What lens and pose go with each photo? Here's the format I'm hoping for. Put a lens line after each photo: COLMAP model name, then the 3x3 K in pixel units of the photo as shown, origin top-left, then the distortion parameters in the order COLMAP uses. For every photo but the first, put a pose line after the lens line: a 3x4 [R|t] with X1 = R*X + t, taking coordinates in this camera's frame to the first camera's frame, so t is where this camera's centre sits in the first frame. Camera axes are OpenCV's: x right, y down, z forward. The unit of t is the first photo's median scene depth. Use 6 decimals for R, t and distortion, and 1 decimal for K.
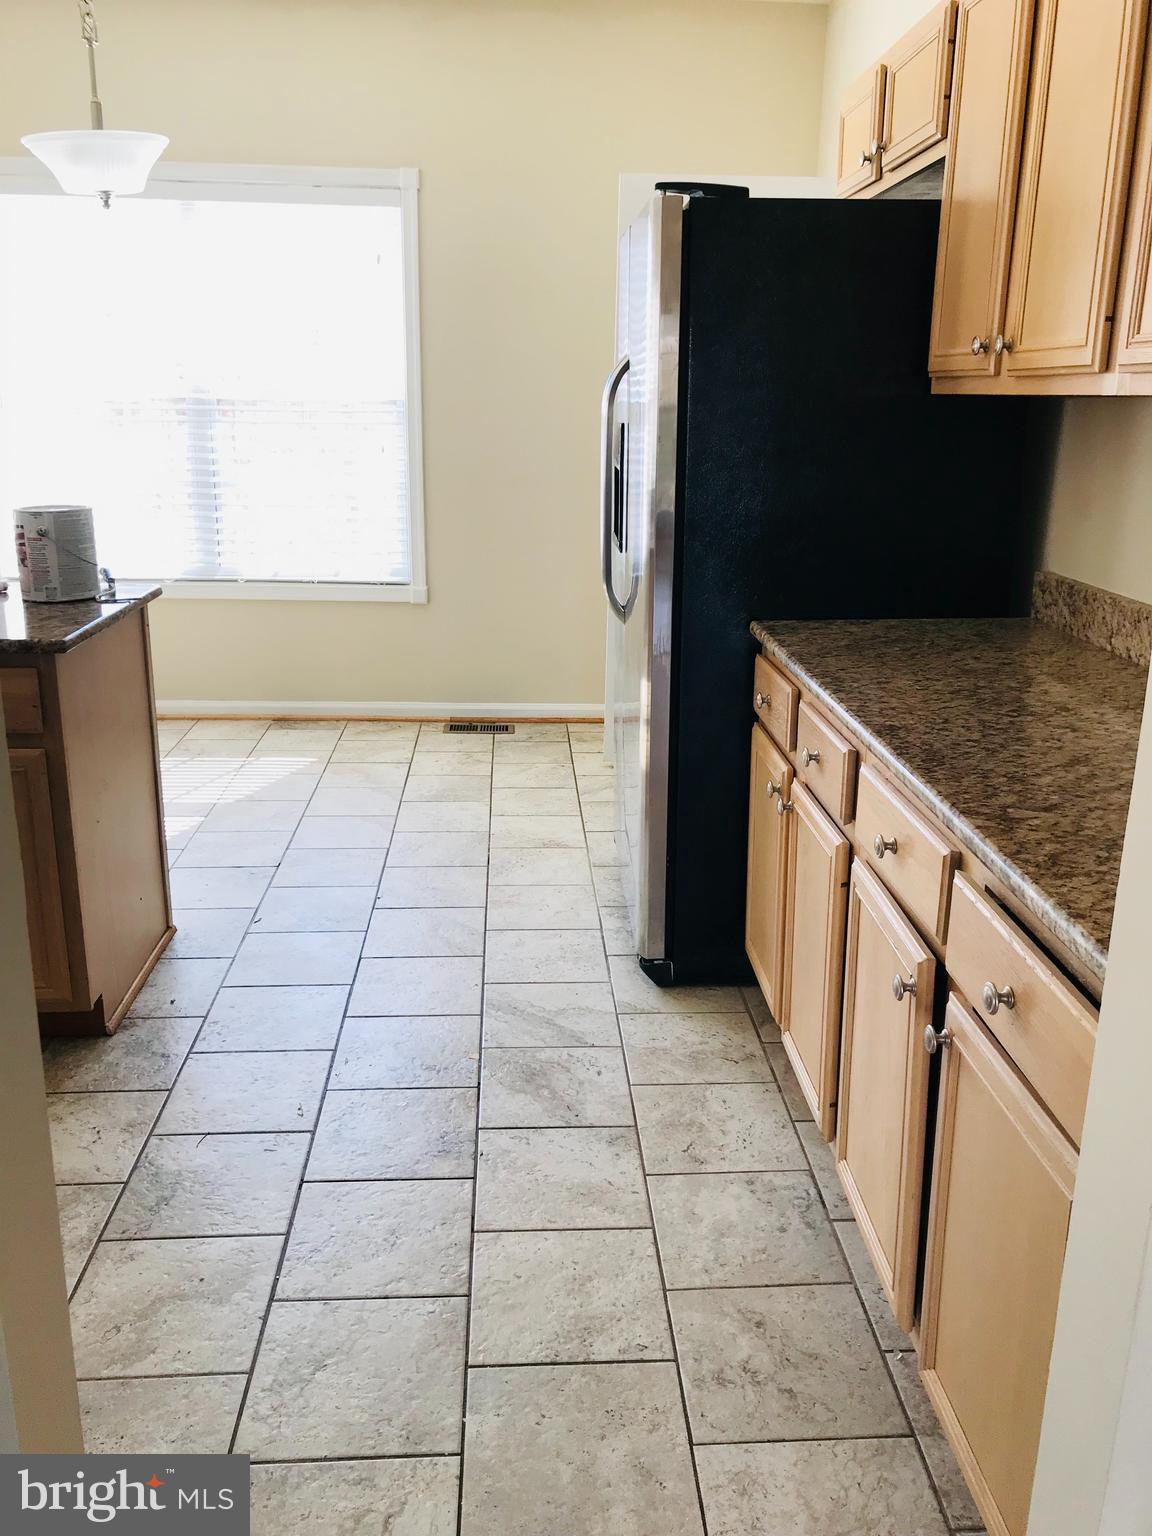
lens RADIAL K [[1259.2, 0, 576.0], [0, 1259.2, 768.0], [0, 0, 1]] dist [0.027555, -0.047690]
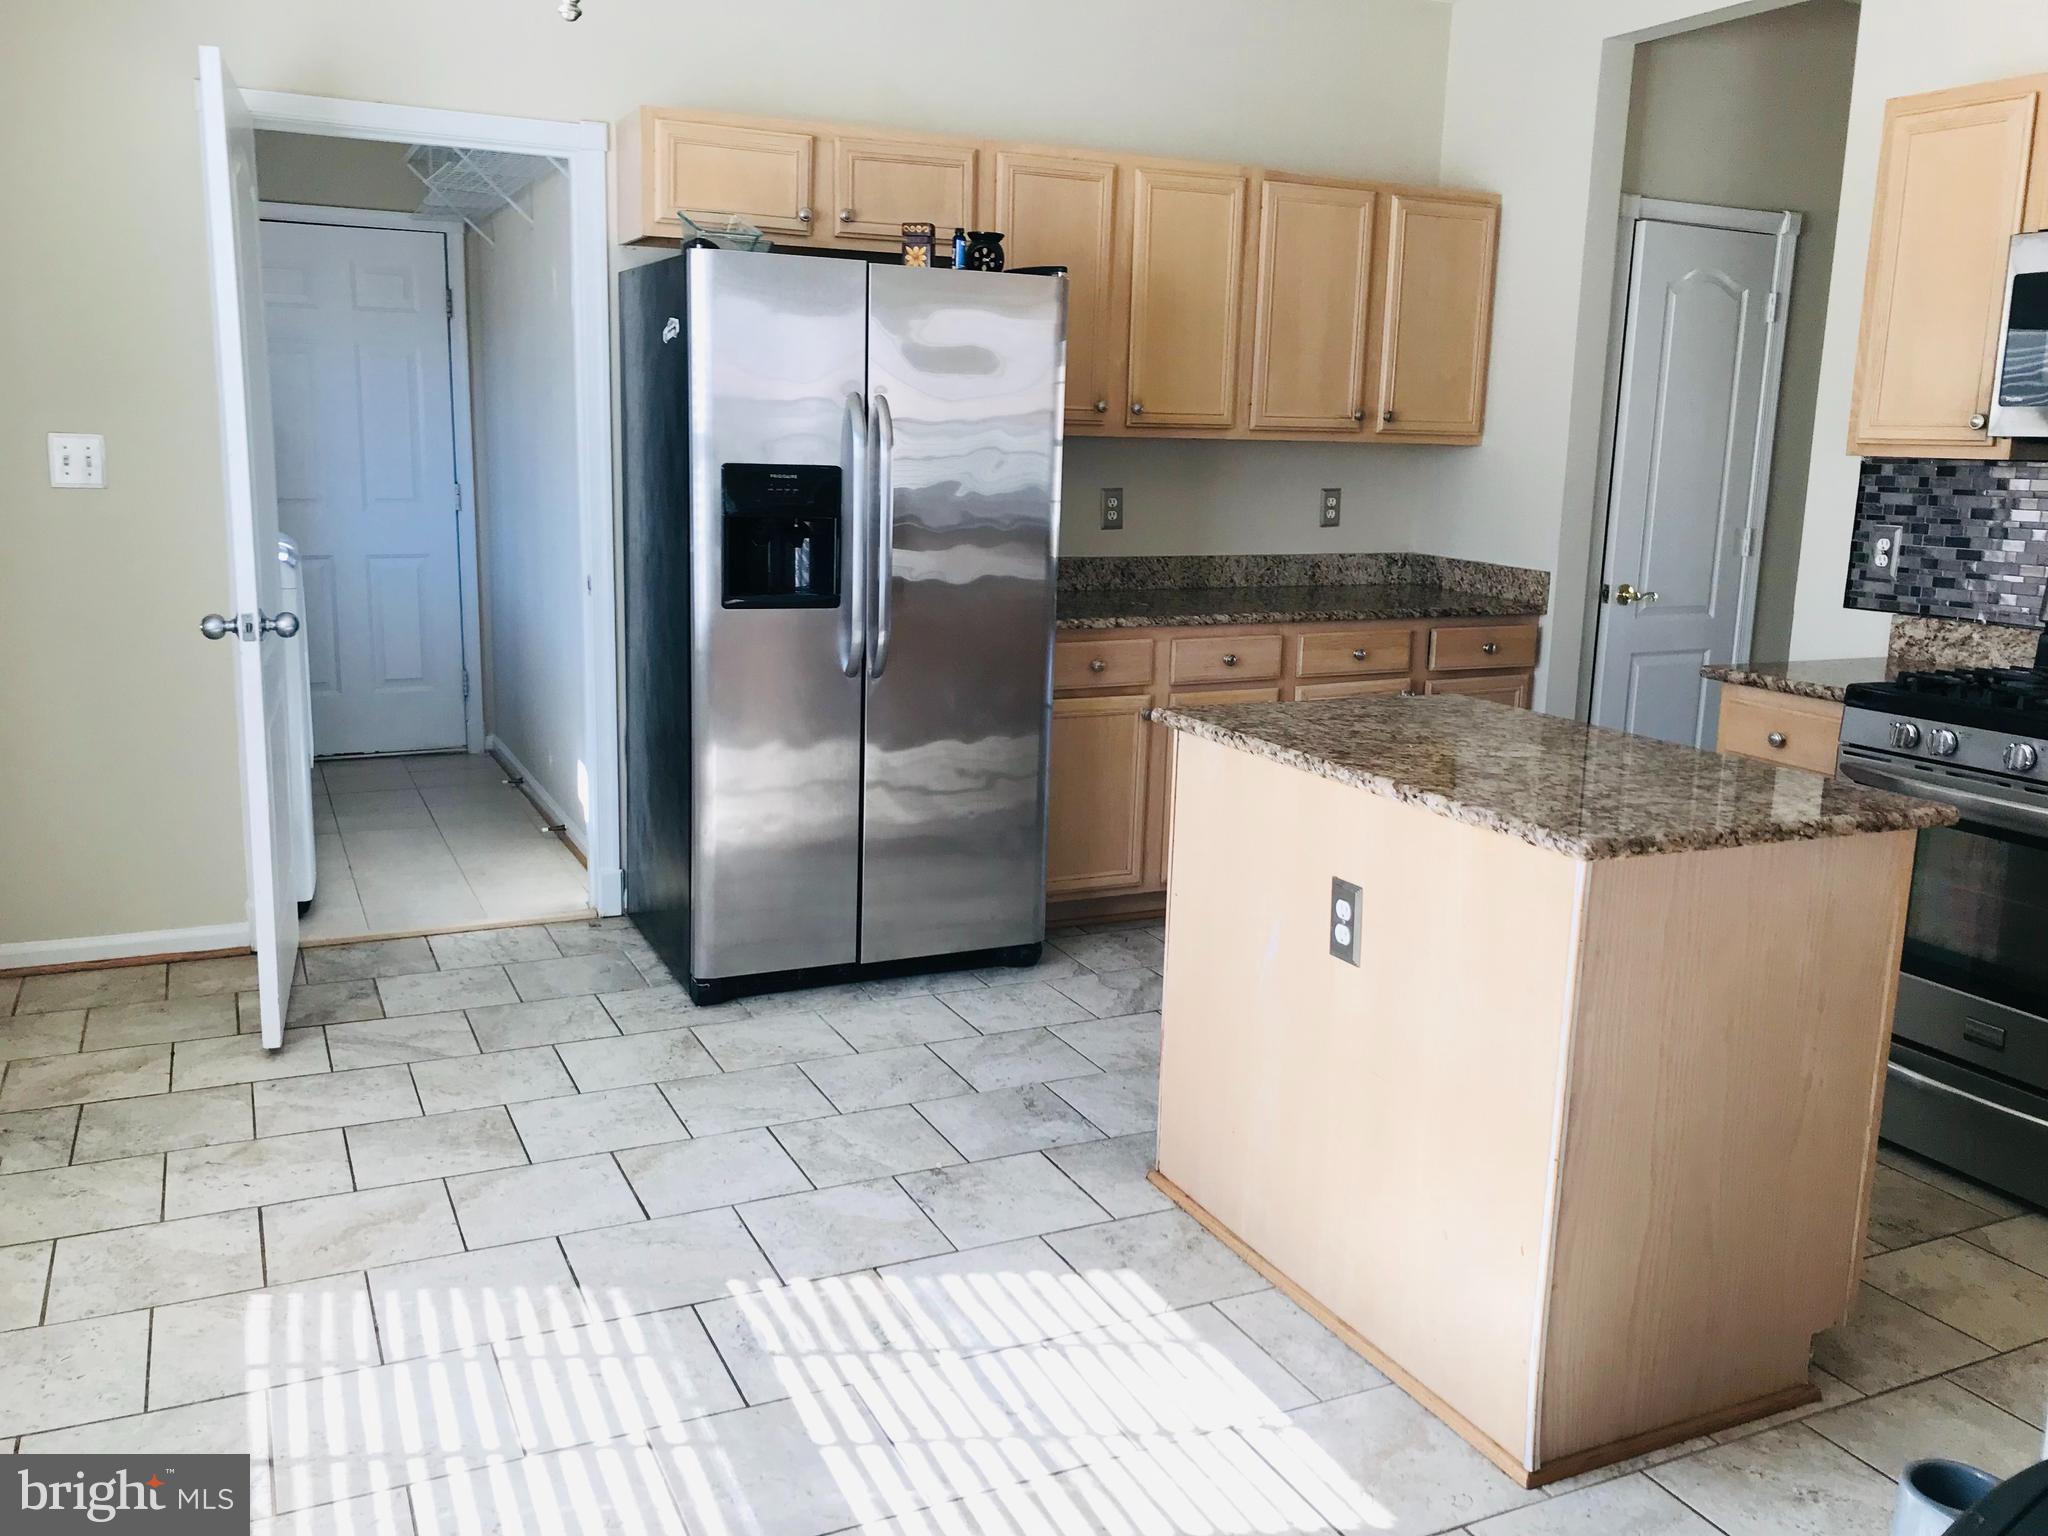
lens RADIAL K [[1678.9, 0, 1014.6], [0, 1678.9, 731.8], [0, 0, 1]] dist [0.027555, -0.047690]
pose [[-0.387747, -0.188995, 0.902182, -1.438920], [0.228578, 0.928469, 0.292742, -0.534376], [-0.892975, 0.319729, -0.316811, 1.669622]]
